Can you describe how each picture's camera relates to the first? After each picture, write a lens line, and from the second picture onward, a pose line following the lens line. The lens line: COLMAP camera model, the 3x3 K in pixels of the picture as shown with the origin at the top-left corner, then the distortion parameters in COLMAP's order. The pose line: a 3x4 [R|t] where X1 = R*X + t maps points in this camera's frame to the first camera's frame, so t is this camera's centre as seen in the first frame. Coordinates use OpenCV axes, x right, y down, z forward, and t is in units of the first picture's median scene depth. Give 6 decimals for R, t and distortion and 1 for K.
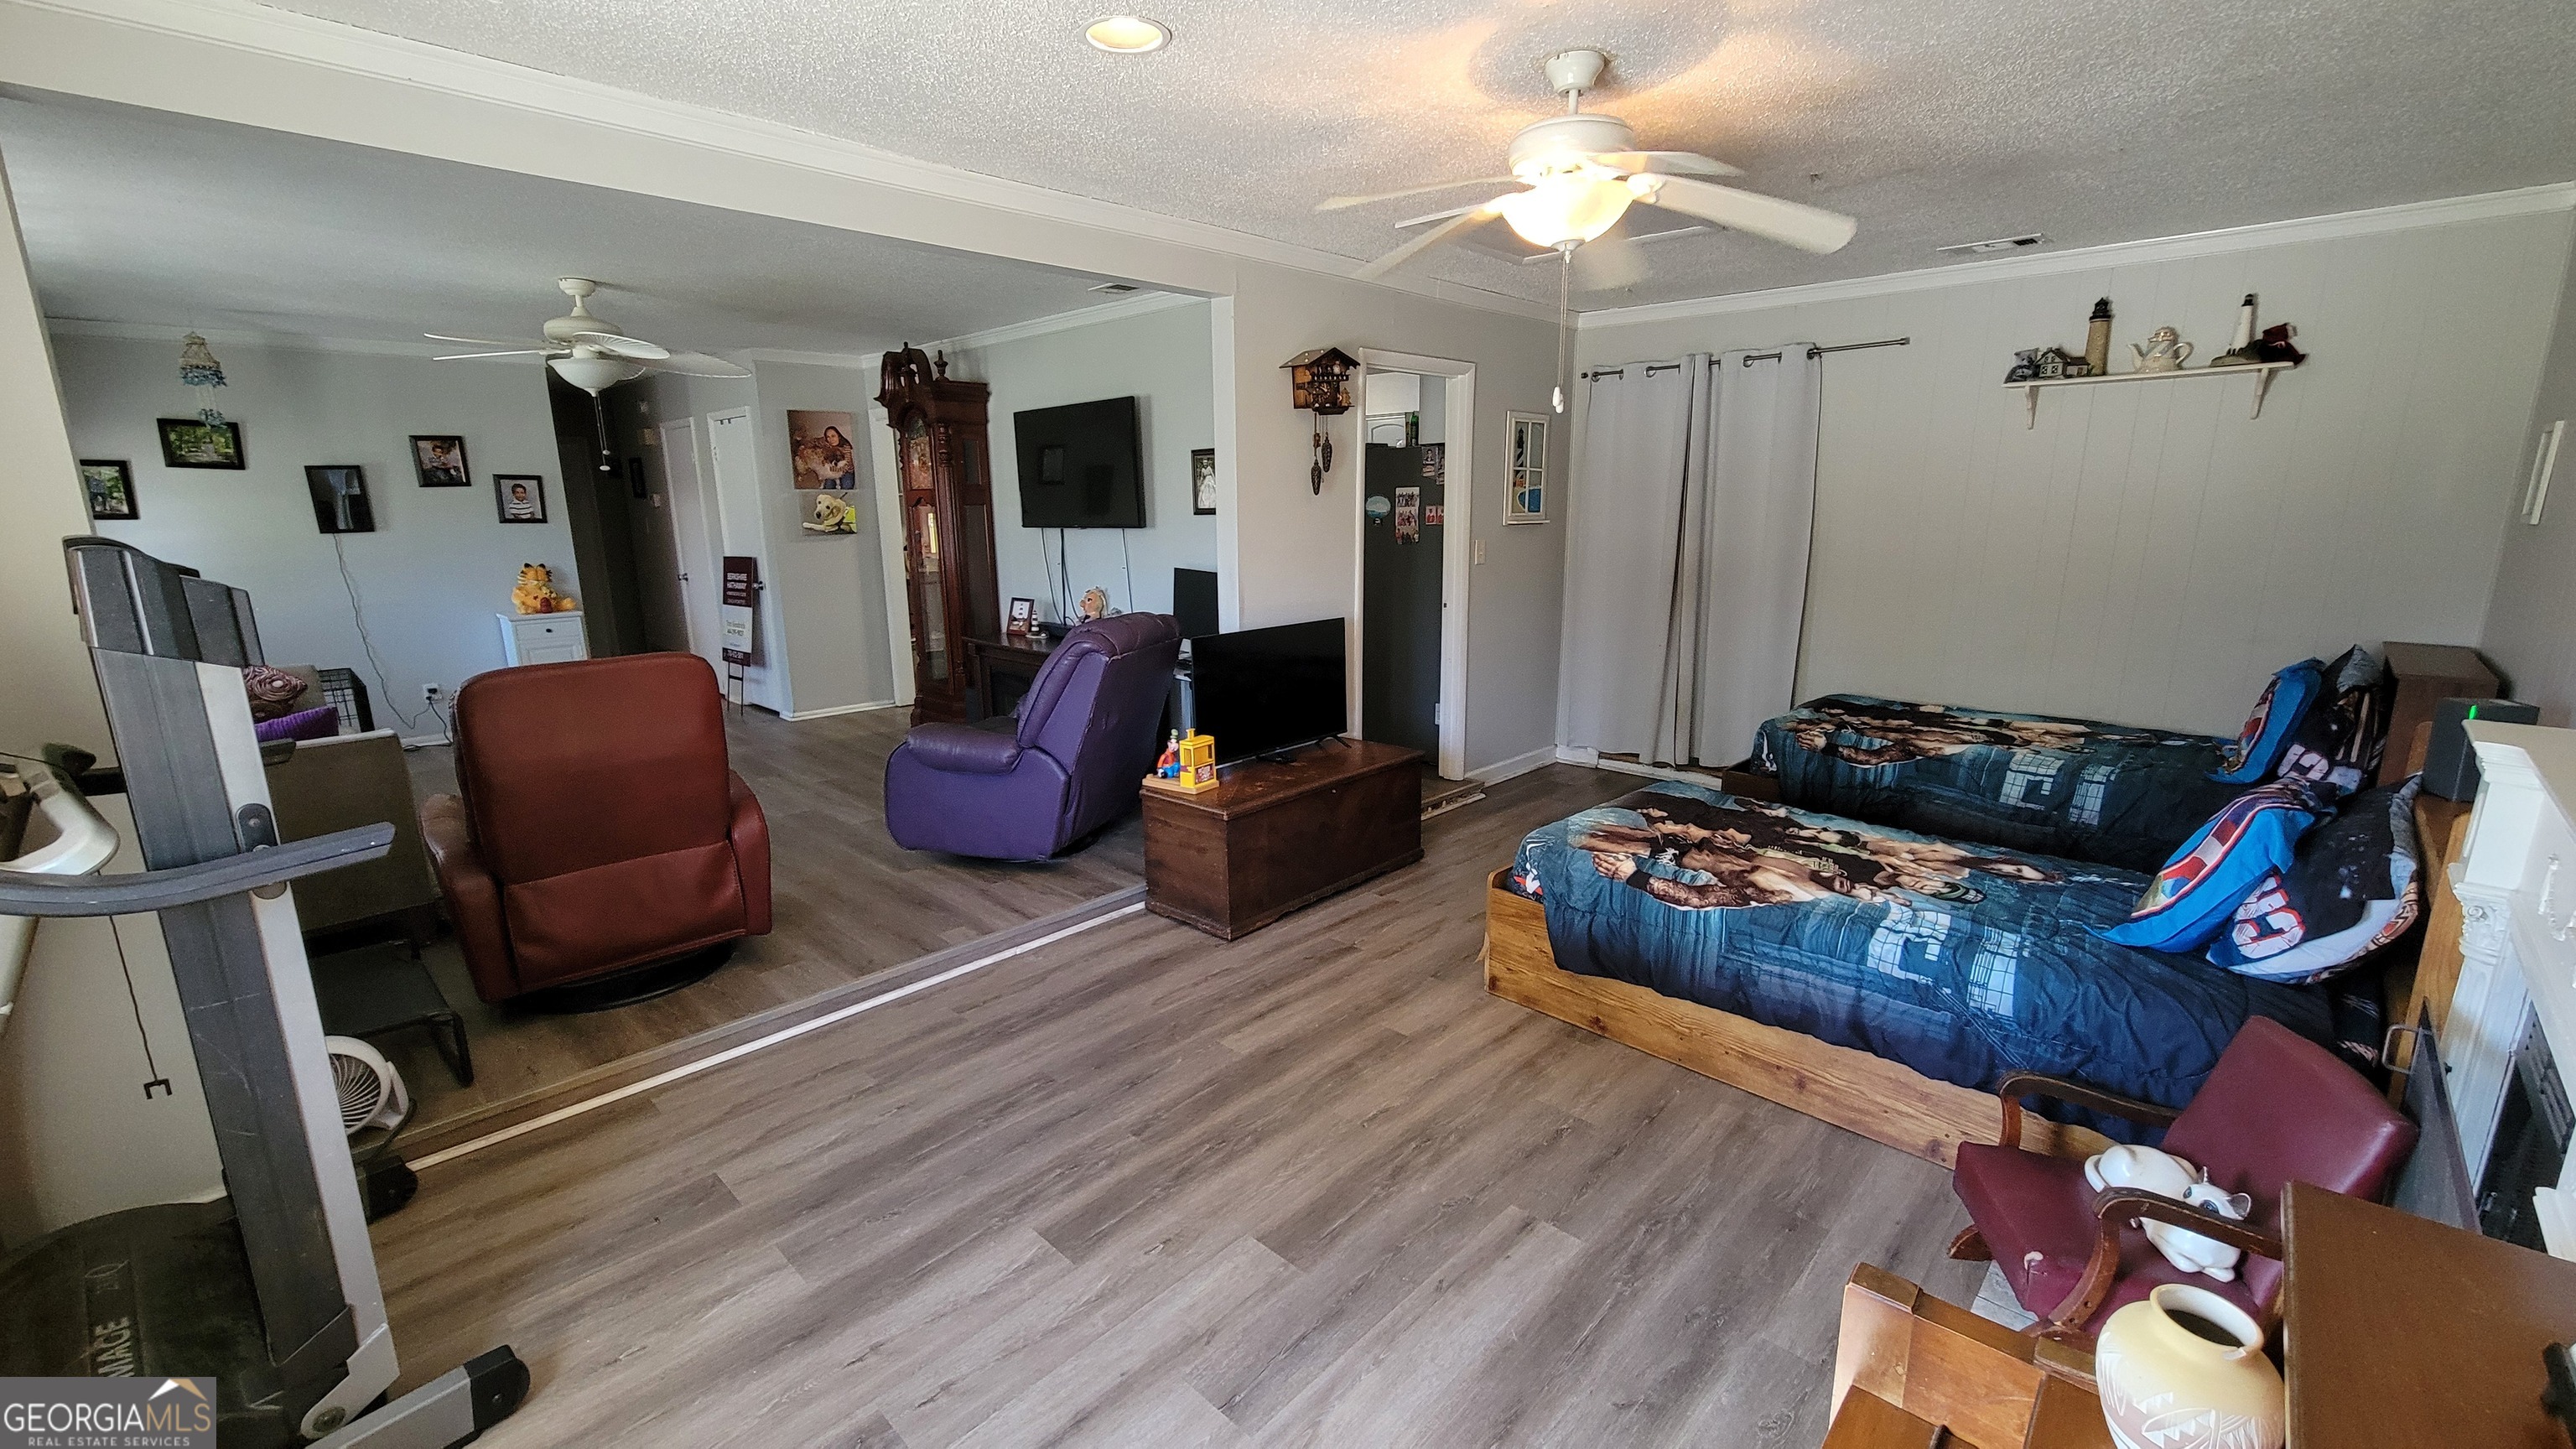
lens RADIAL K [[1047.7, 0, 1288.7], [0, 1047.7, 736.1], [0, 0, 1]] dist [0.002801, -0.000515]
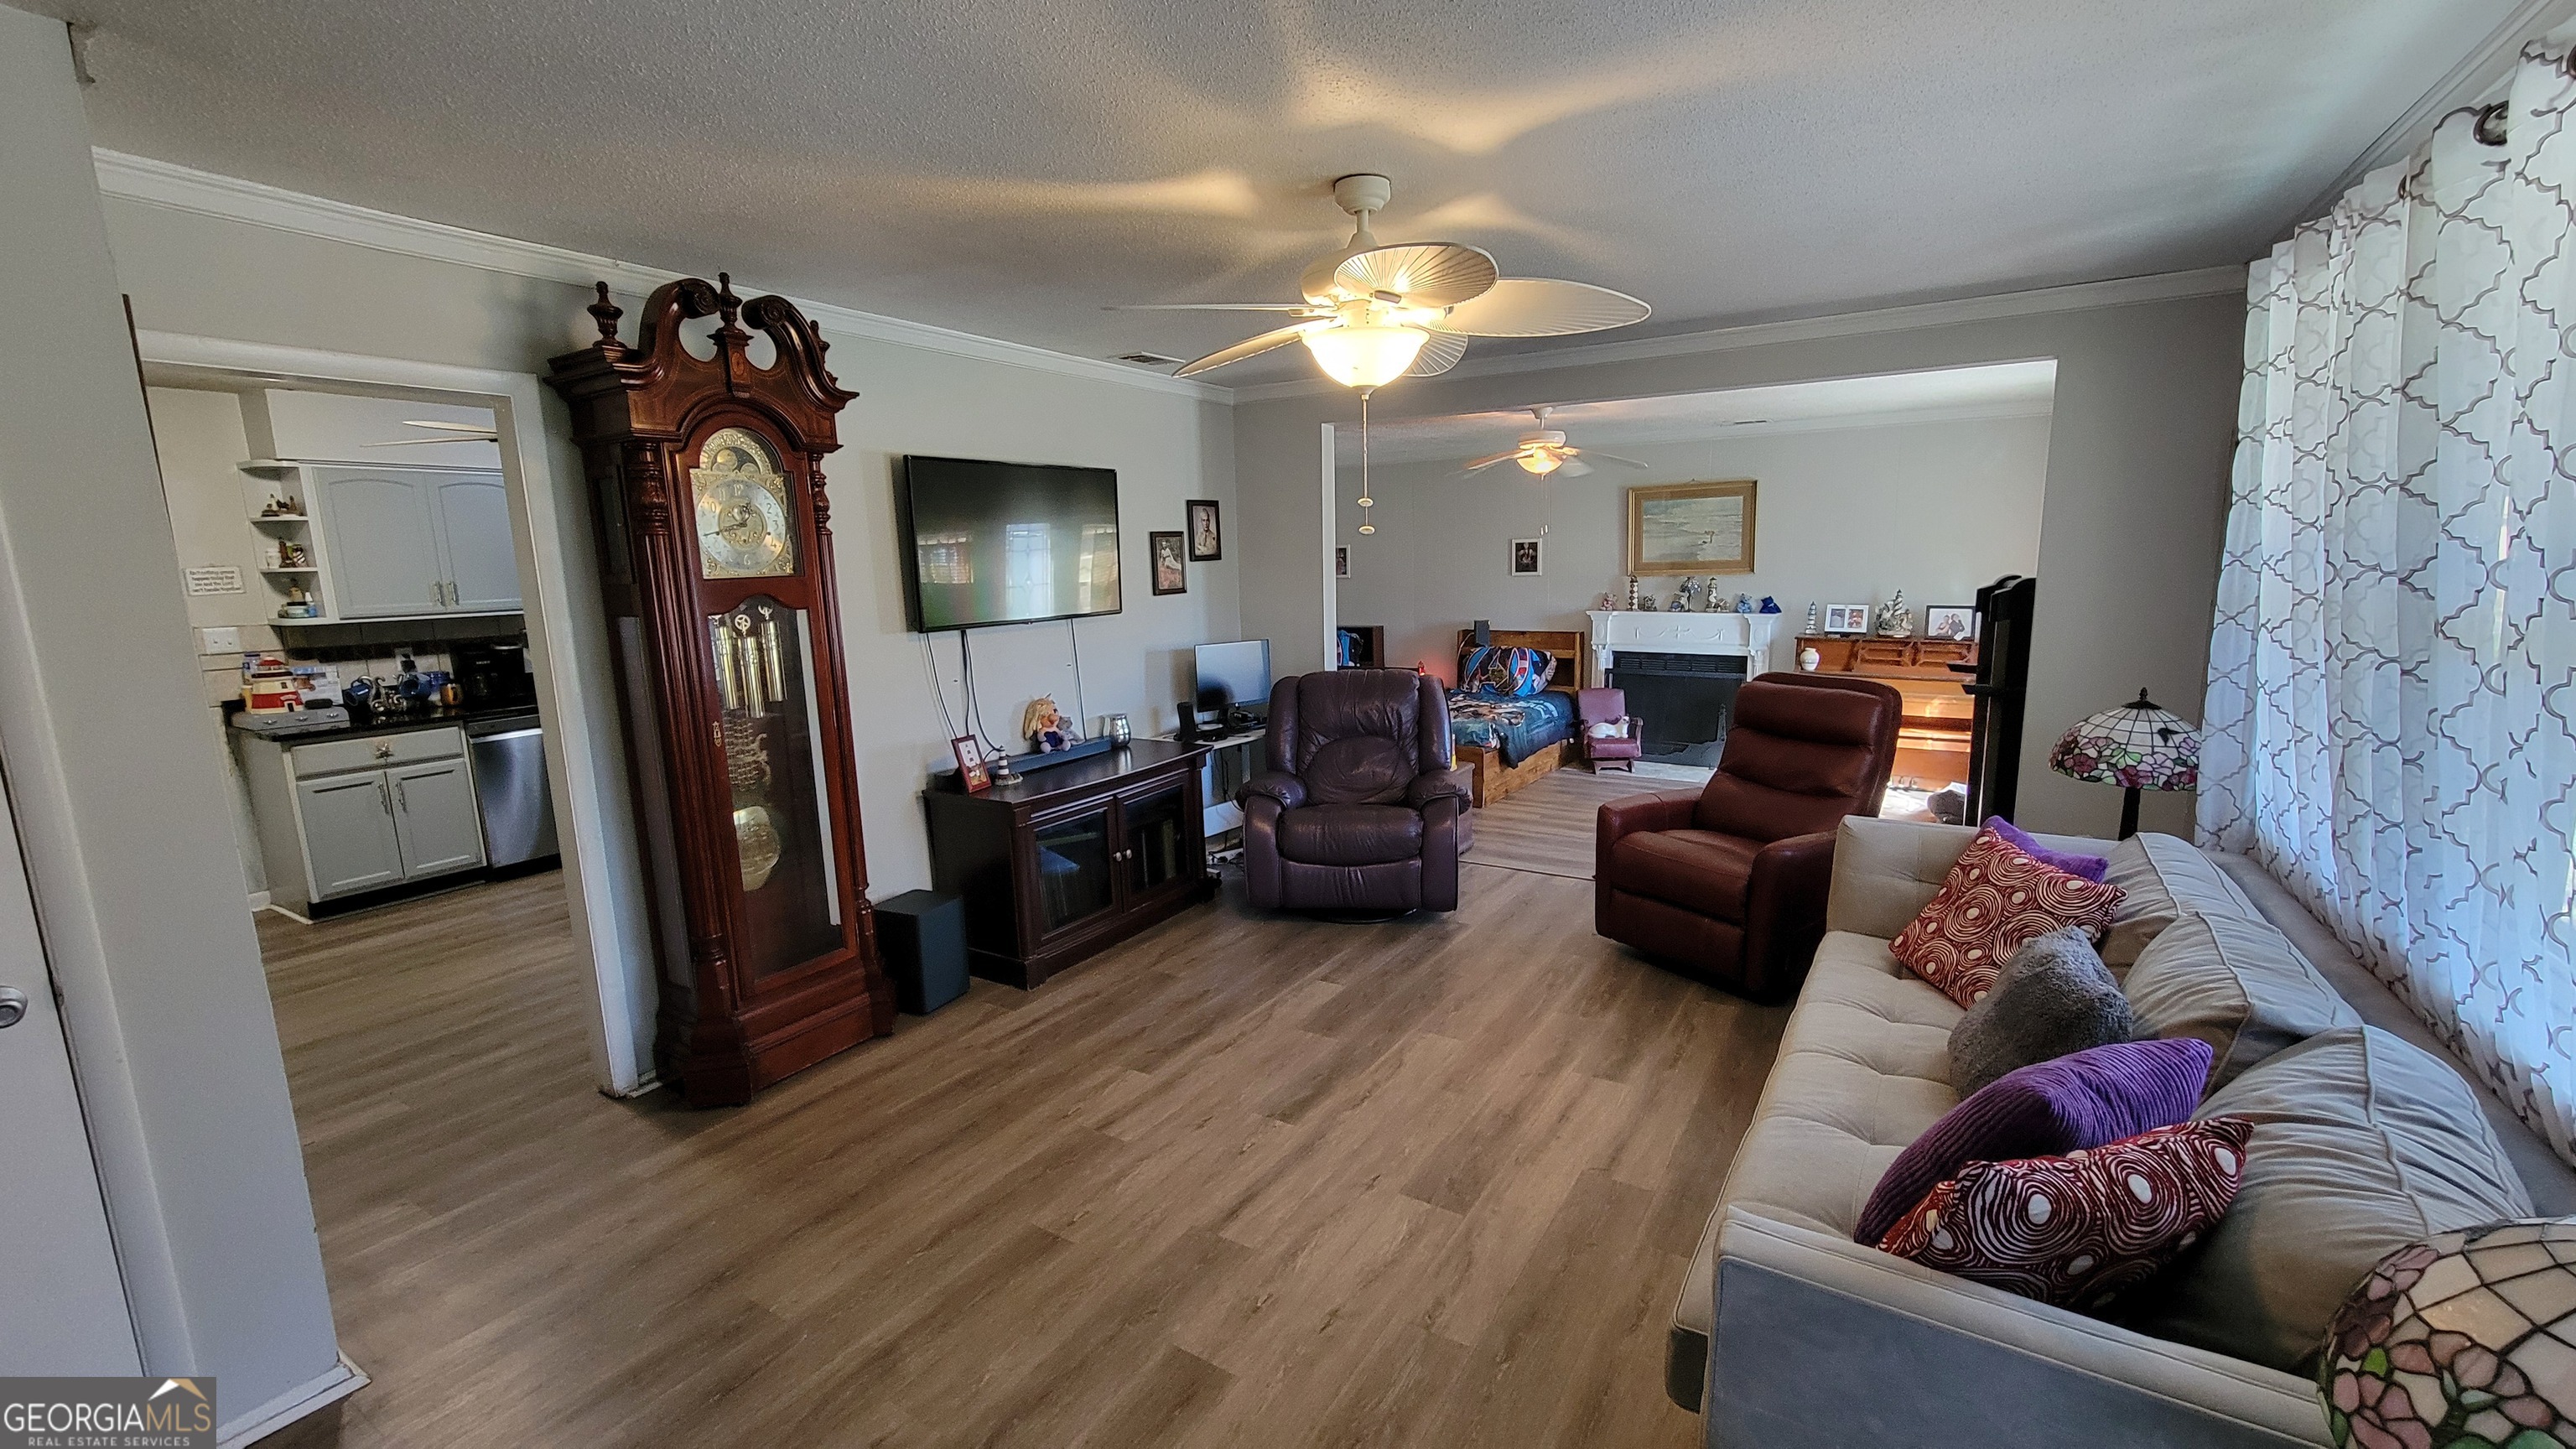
lens RADIAL K [[1047.7, 0, 1300.4], [0, 1047.7, 732.5], [0, 0, 1]] dist [0.002801, -0.000515]
pose [[-0.211712, -0.149842, 0.965777, -1.044010], [0.238554, 0.950365, 0.199746, -0.240583], [-0.947771, 0.272679, -0.165458, 1.014926]]
